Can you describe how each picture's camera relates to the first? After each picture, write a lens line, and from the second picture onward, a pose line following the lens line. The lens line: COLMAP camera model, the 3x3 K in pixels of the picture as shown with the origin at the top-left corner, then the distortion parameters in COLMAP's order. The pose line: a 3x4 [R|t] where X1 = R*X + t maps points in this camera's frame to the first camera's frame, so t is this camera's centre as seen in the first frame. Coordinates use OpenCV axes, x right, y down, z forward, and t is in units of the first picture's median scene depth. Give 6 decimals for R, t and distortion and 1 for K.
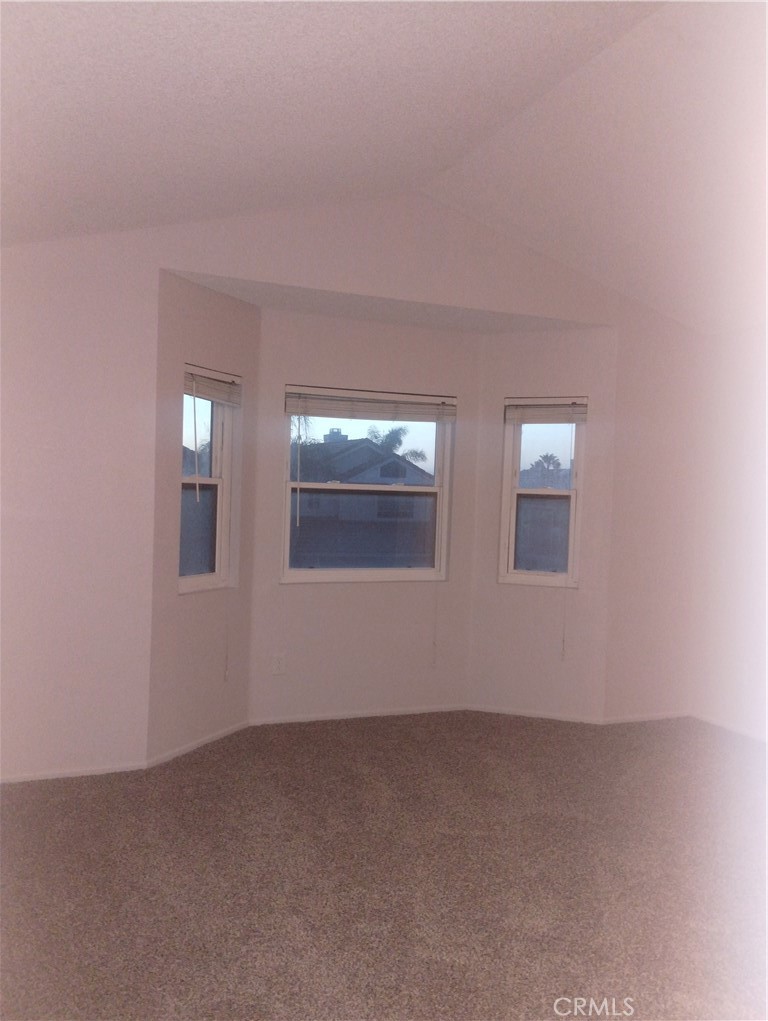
lens RADIAL K [[852.9, 0, 384.8], [0, 852.9, 513.6], [0, 0, 1]] dist [0.072929, -0.066489]
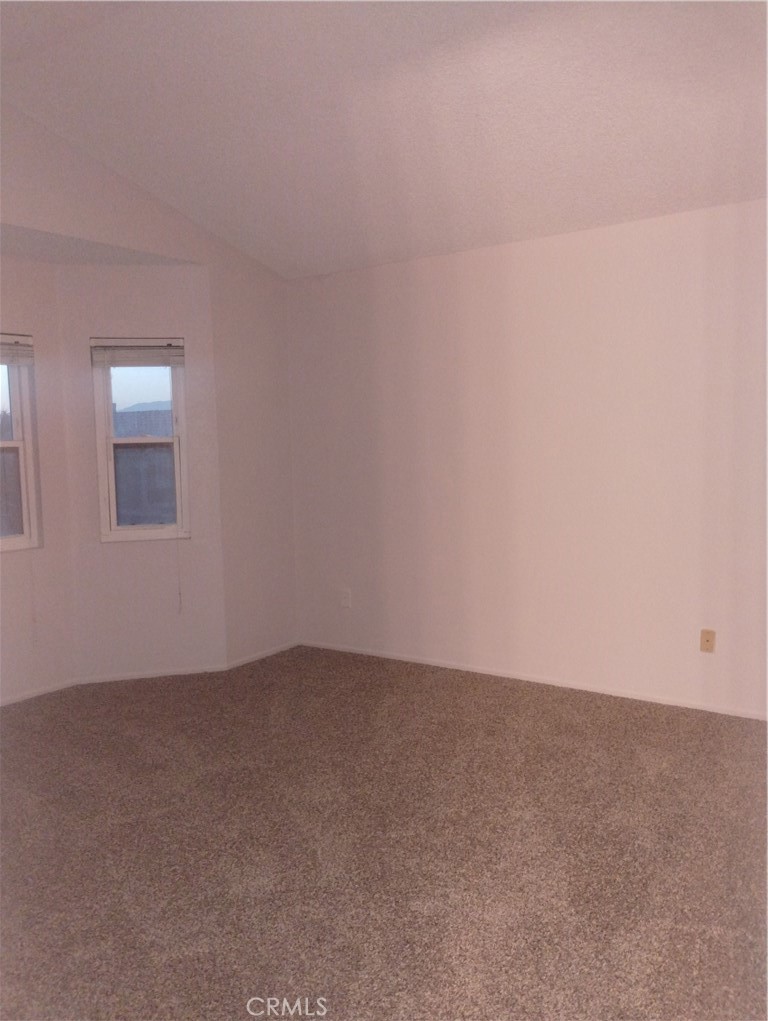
lens RADIAL K [[852.9, 0, 394.3], [0, 852.9, 514.2], [0, 0, 1]] dist [0.072929, -0.066489]
pose [[0.845757, -0.099612, 0.524188, -0.084995], [0.064403, 0.994294, 0.085036, -0.007350], [-0.529668, -0.038160, 0.847346, 0.055792]]
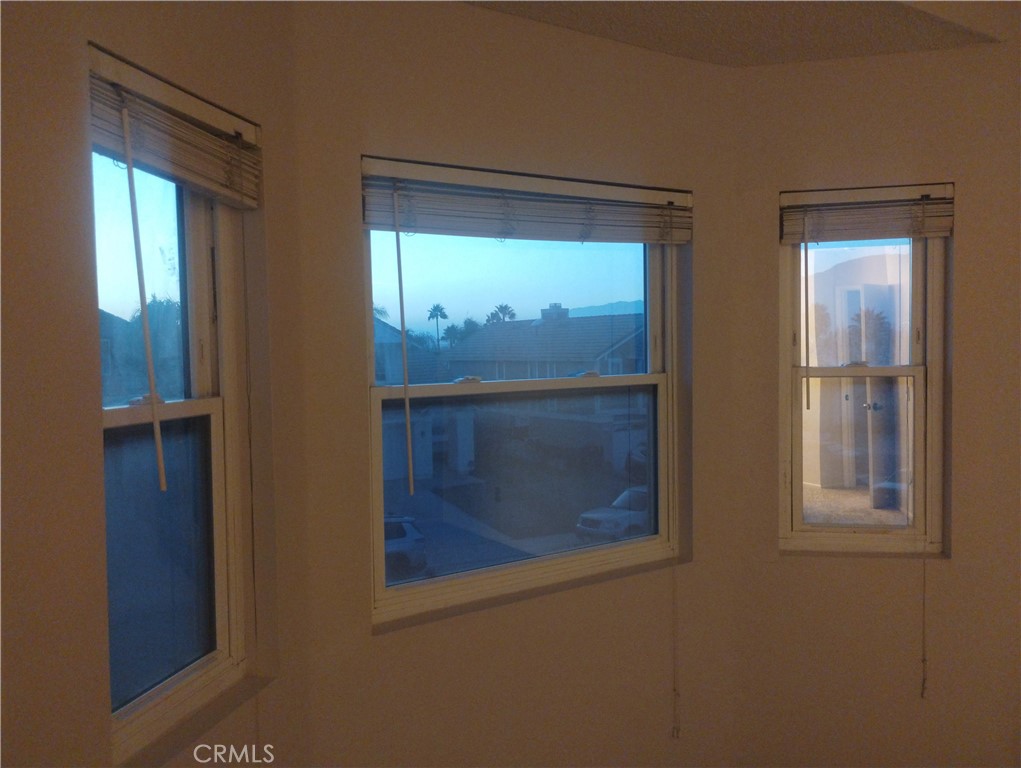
lens RADIAL K [[852.9, 0, 517.6], [0, 852.9, 375.4], [0, 0, 1]] dist [0.072929, -0.066489]
pose [[0.976878, -0.055640, 0.206432, -0.127415], [0.053650, 0.998444, 0.015231, -0.043713], [-0.206959, -0.003803, 0.978342, 0.545948]]
